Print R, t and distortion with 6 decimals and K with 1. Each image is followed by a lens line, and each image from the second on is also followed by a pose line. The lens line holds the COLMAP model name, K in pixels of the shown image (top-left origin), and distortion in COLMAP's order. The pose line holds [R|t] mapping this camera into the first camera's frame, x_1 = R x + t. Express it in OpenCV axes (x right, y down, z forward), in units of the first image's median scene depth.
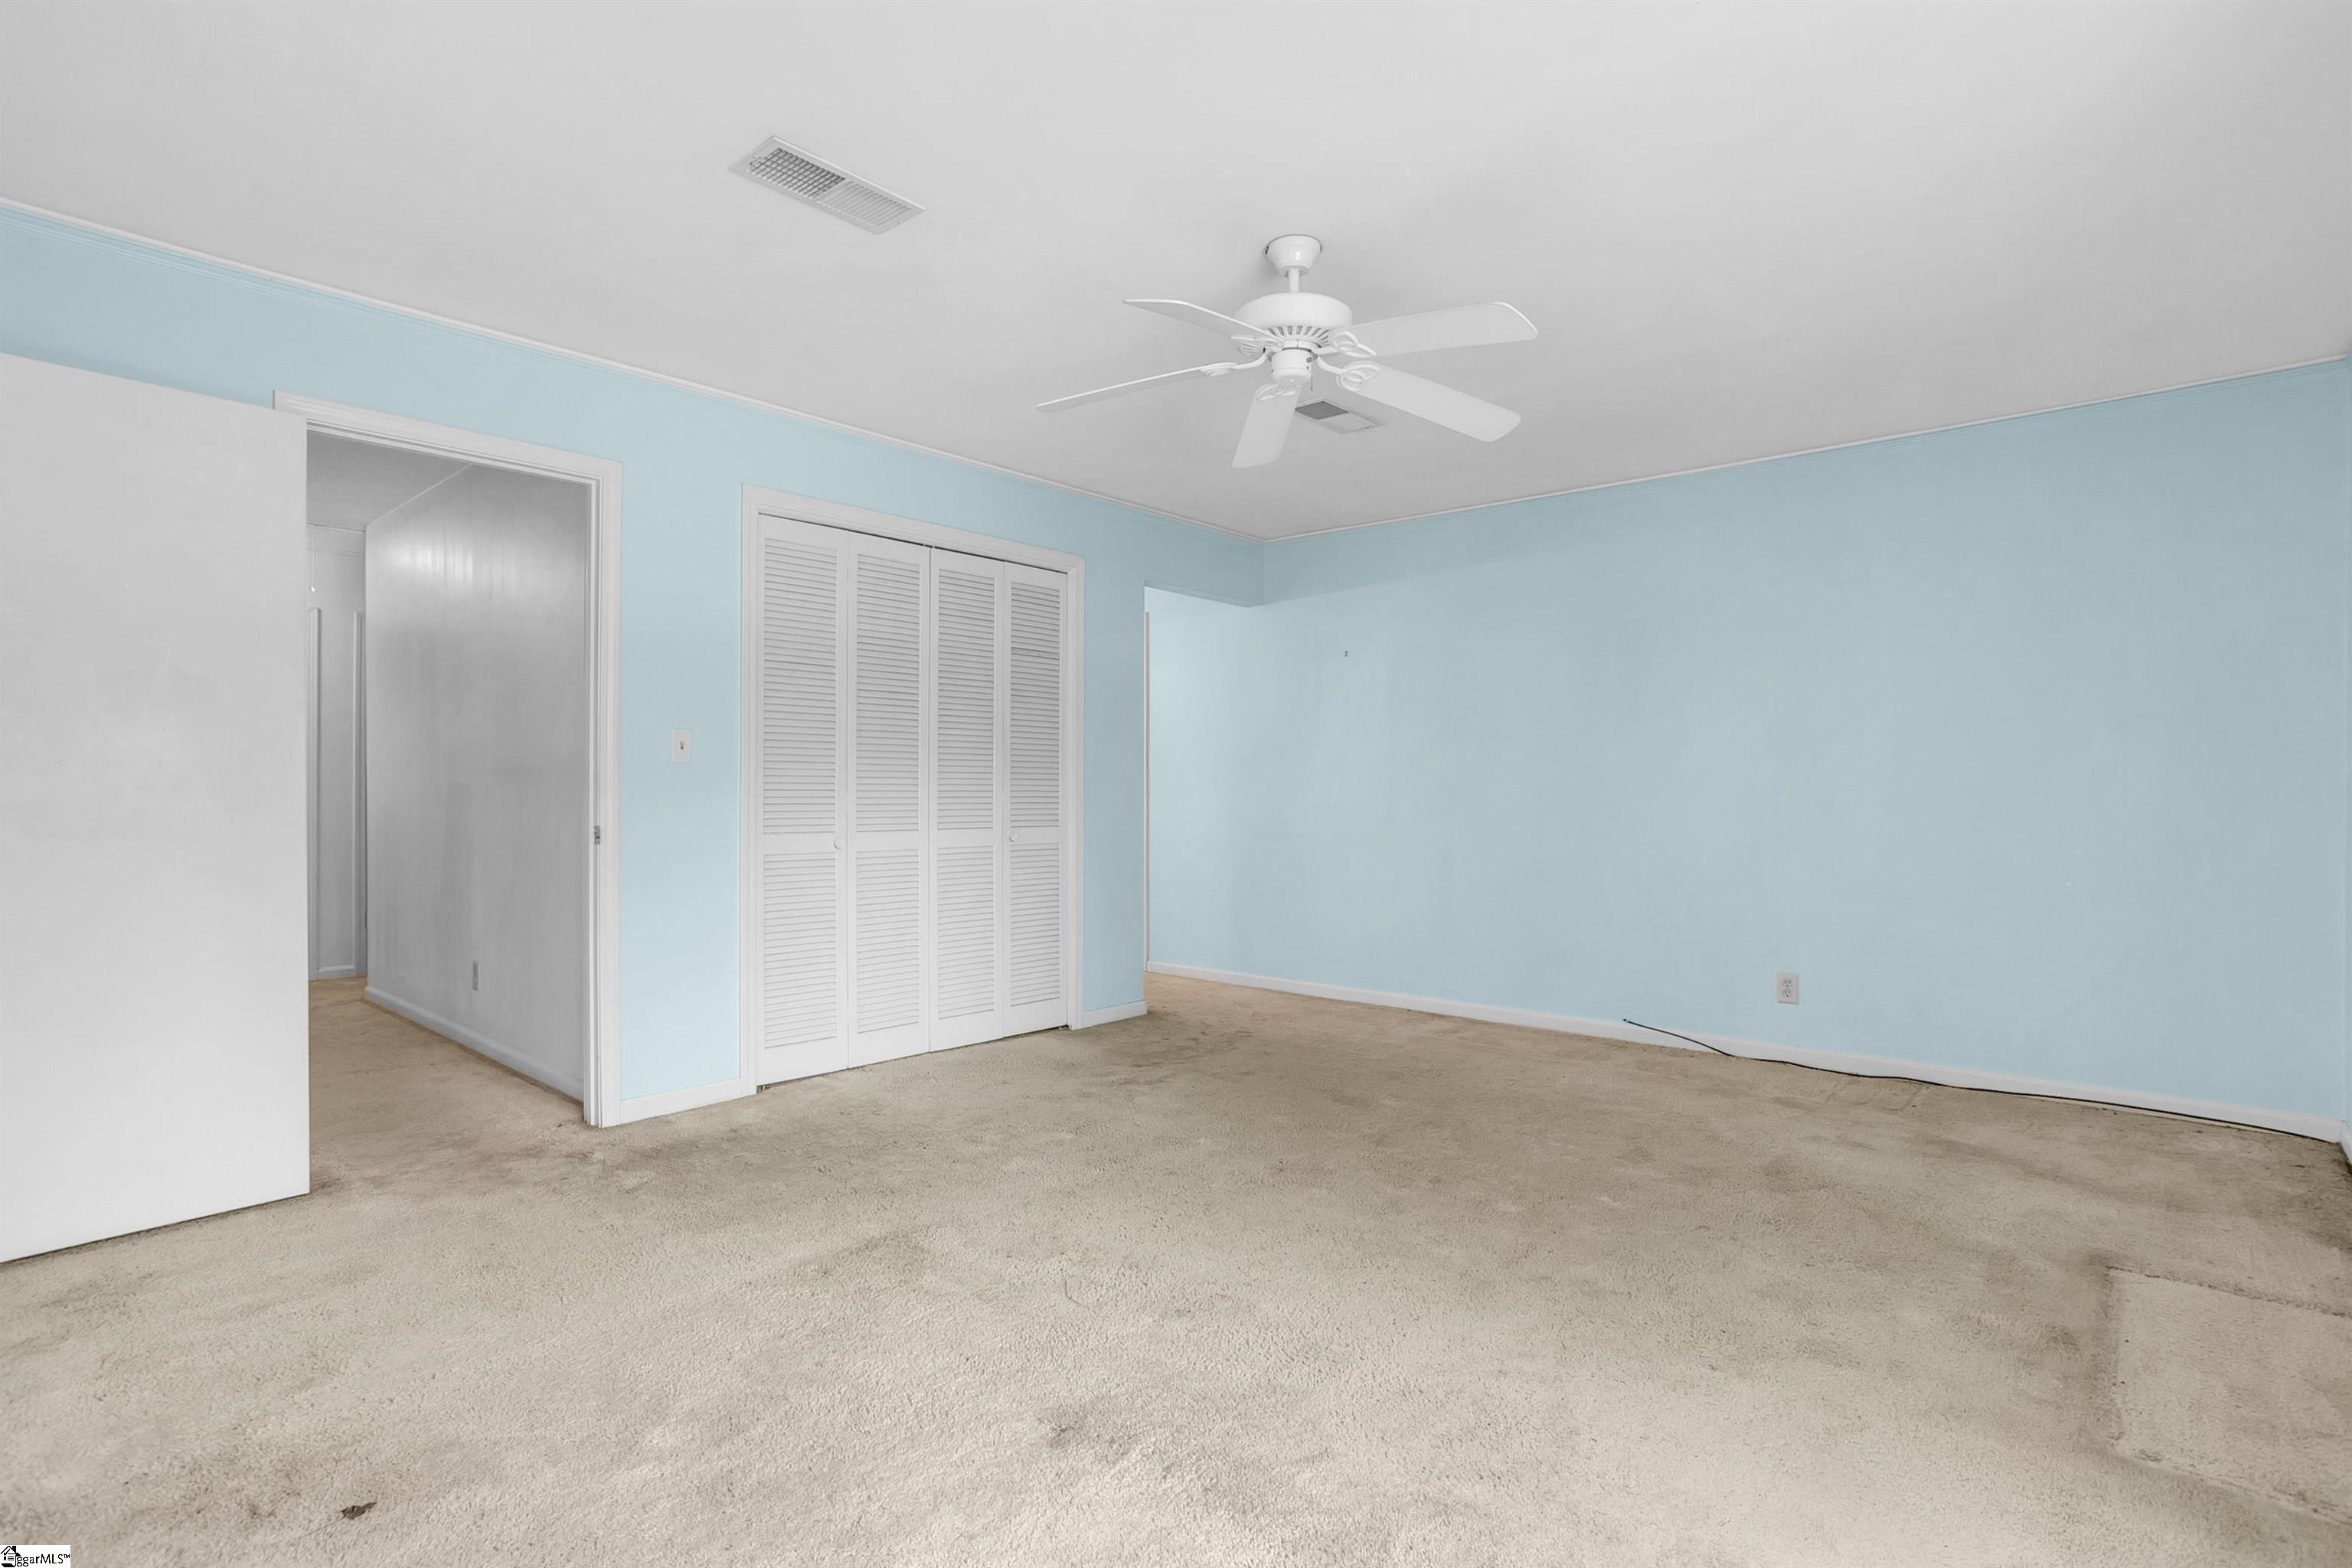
lens RADIAL K [[1122.9, 0, 1134.2], [0, 1122.9, 779.7], [0, 0, 1]] dist [-0.000969, -0.000102]
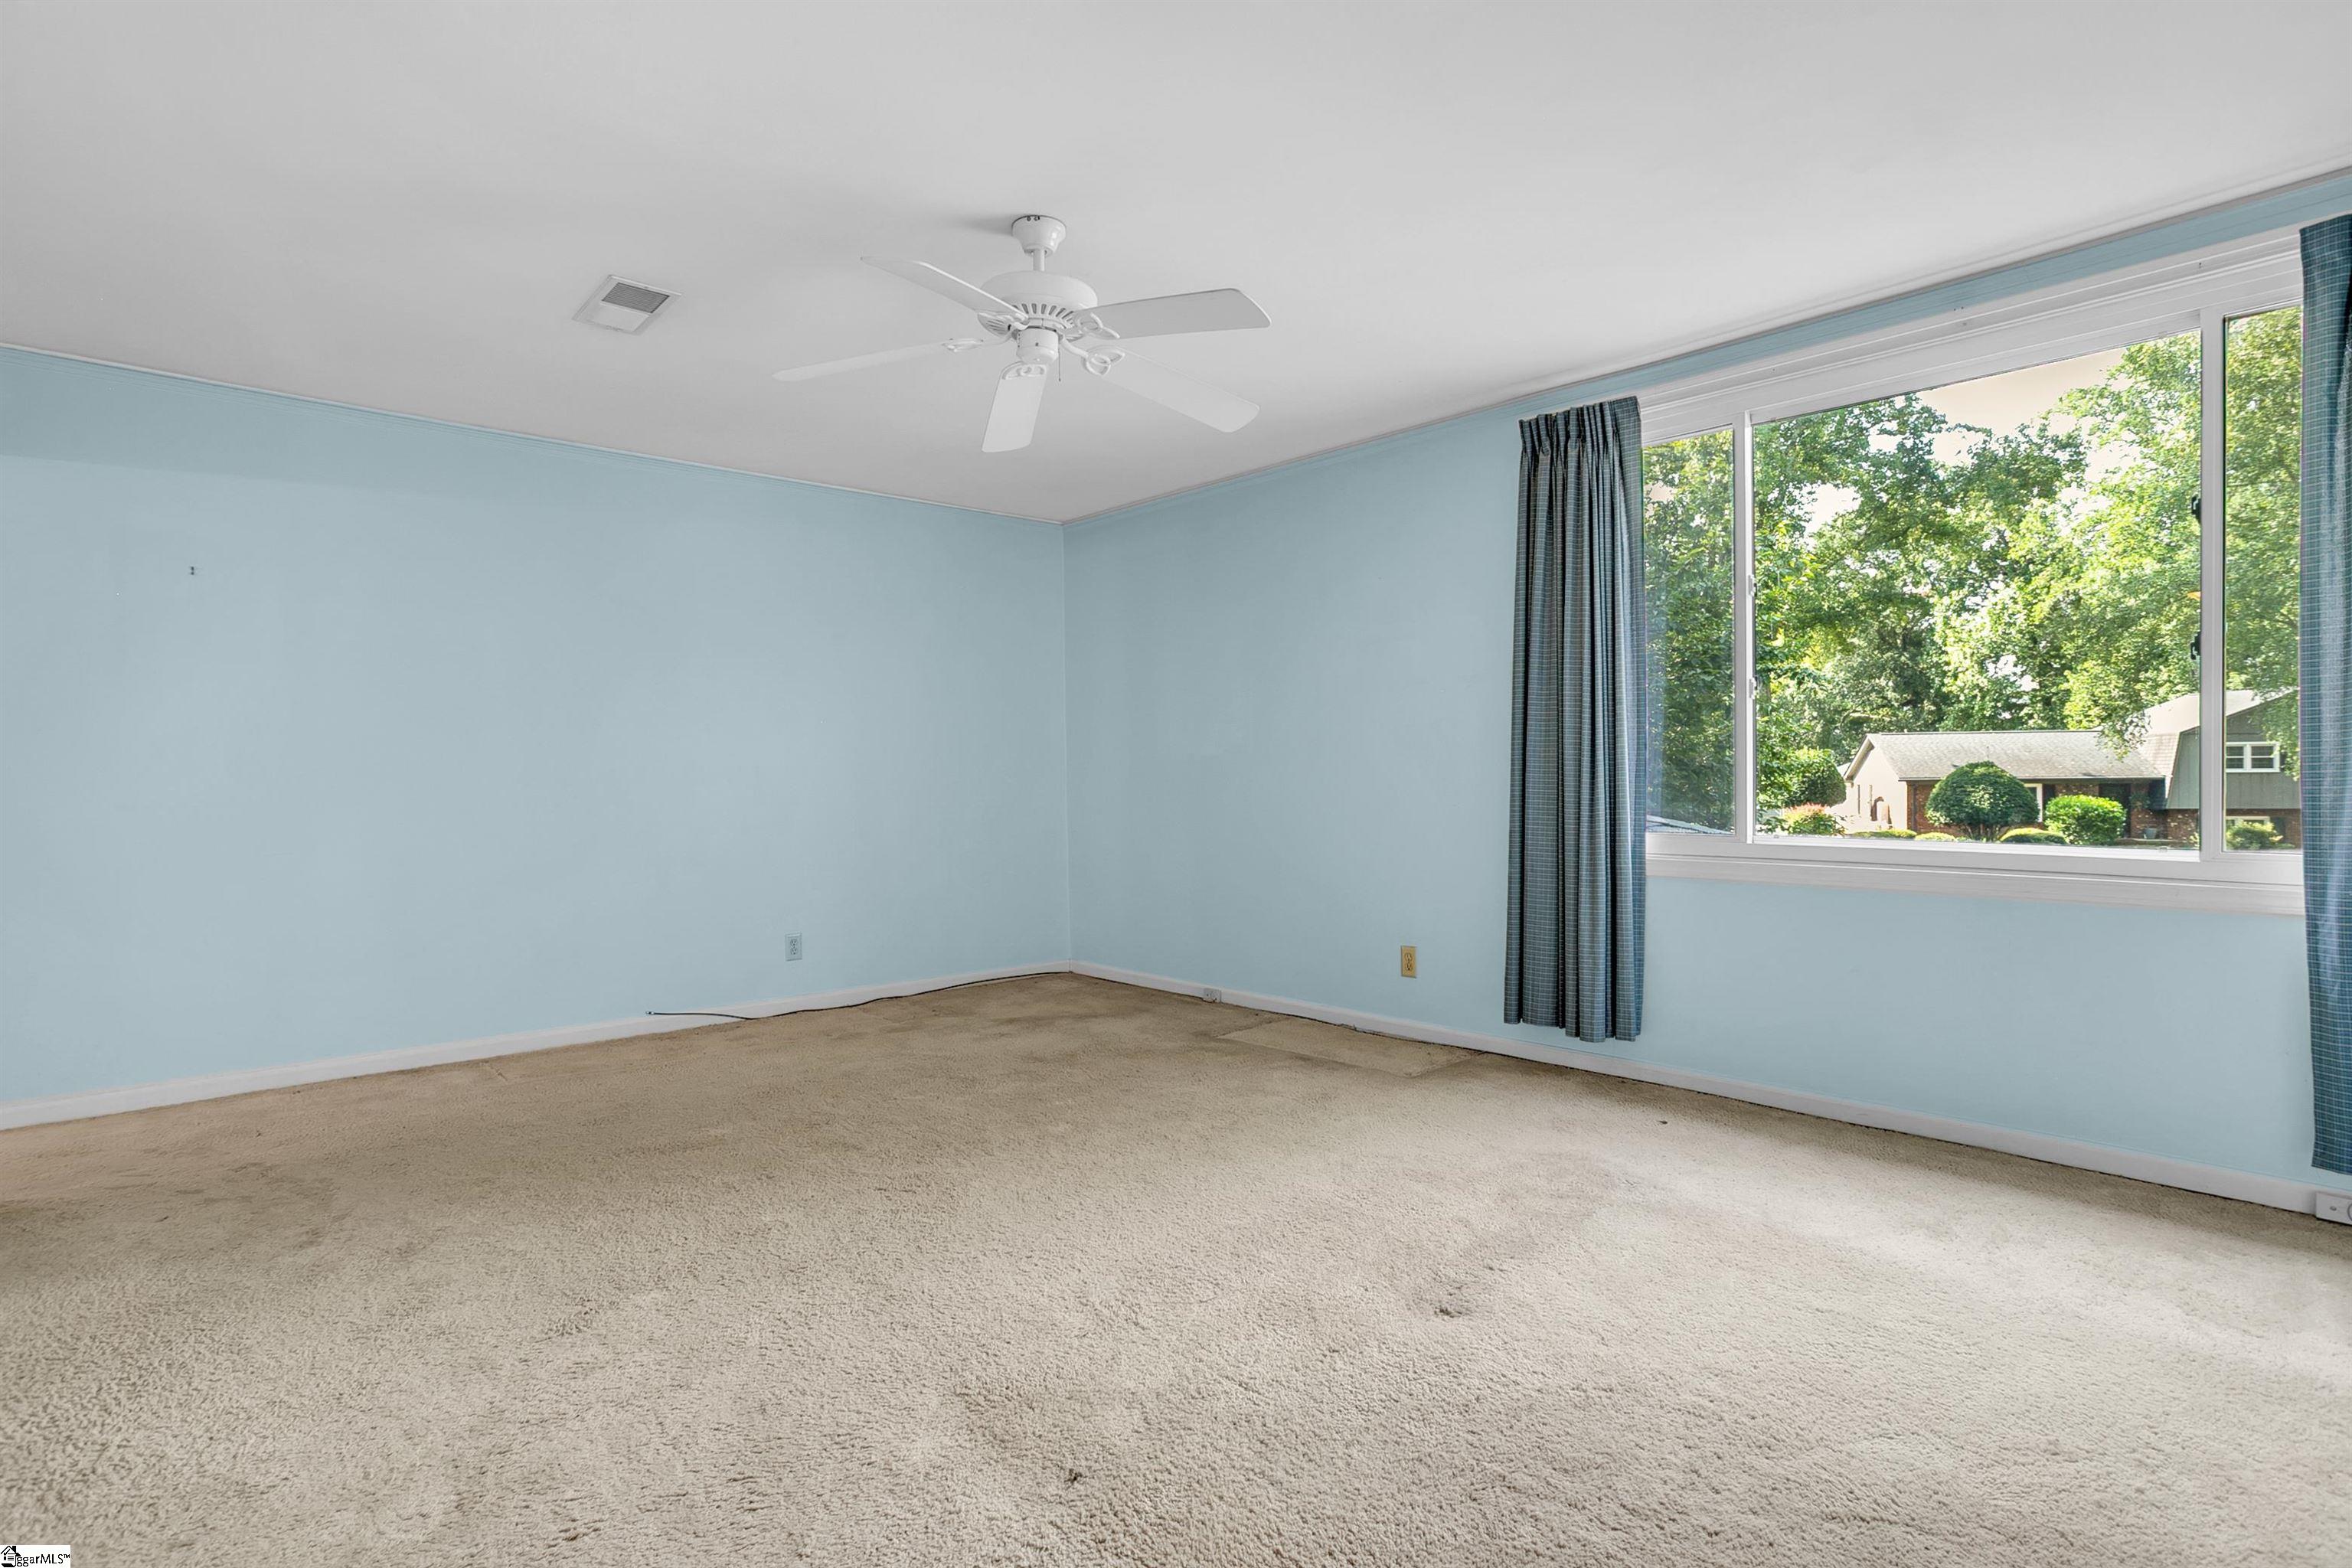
lens RADIAL K [[1162.5, 0, 1176.5], [0, 1162.5, 745.0], [0, 0, 1]] dist [-0.000427, -0.000062]
pose [[0.065078, 0.033863, 0.997305, -0.652566], [-0.017280, 0.999312, -0.032804, 0.012175], [-0.997731, -0.015099, 0.065618, 0.590736]]
